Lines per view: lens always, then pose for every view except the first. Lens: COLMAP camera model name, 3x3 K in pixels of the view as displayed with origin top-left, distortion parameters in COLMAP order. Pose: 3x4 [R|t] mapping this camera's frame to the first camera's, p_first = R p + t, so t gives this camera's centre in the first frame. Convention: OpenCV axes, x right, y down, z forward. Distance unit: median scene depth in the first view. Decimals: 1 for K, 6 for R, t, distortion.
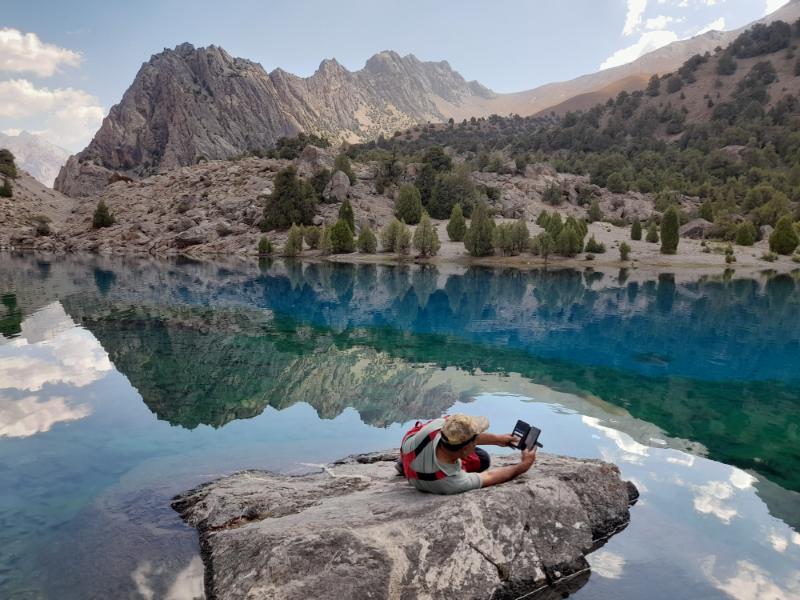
lens RADIAL K [[584.1, 0, 398.8], [0, 584.1, 308.7], [0, 0, 1]] dist [0.052137, -0.039651]
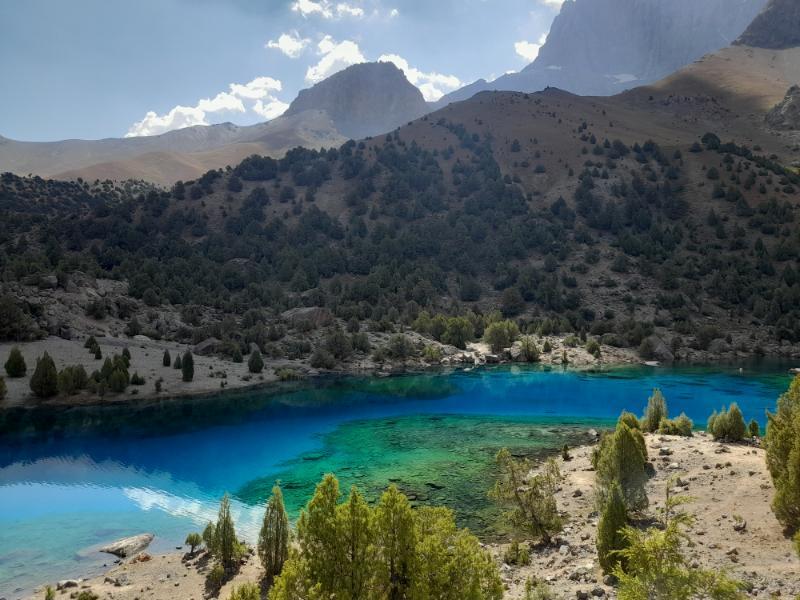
lens RADIAL K [[584.1, 0, 399.1], [0, 584.1, 295.6], [0, 0, 1]] dist [0.052137, -0.039651]
pose [[0.734144, 0.001035, 0.678993, -0.065728], [0.082665, 0.992424, -0.090893, -0.046897], [-0.673943, 0.122858, 0.728497, -0.188858]]
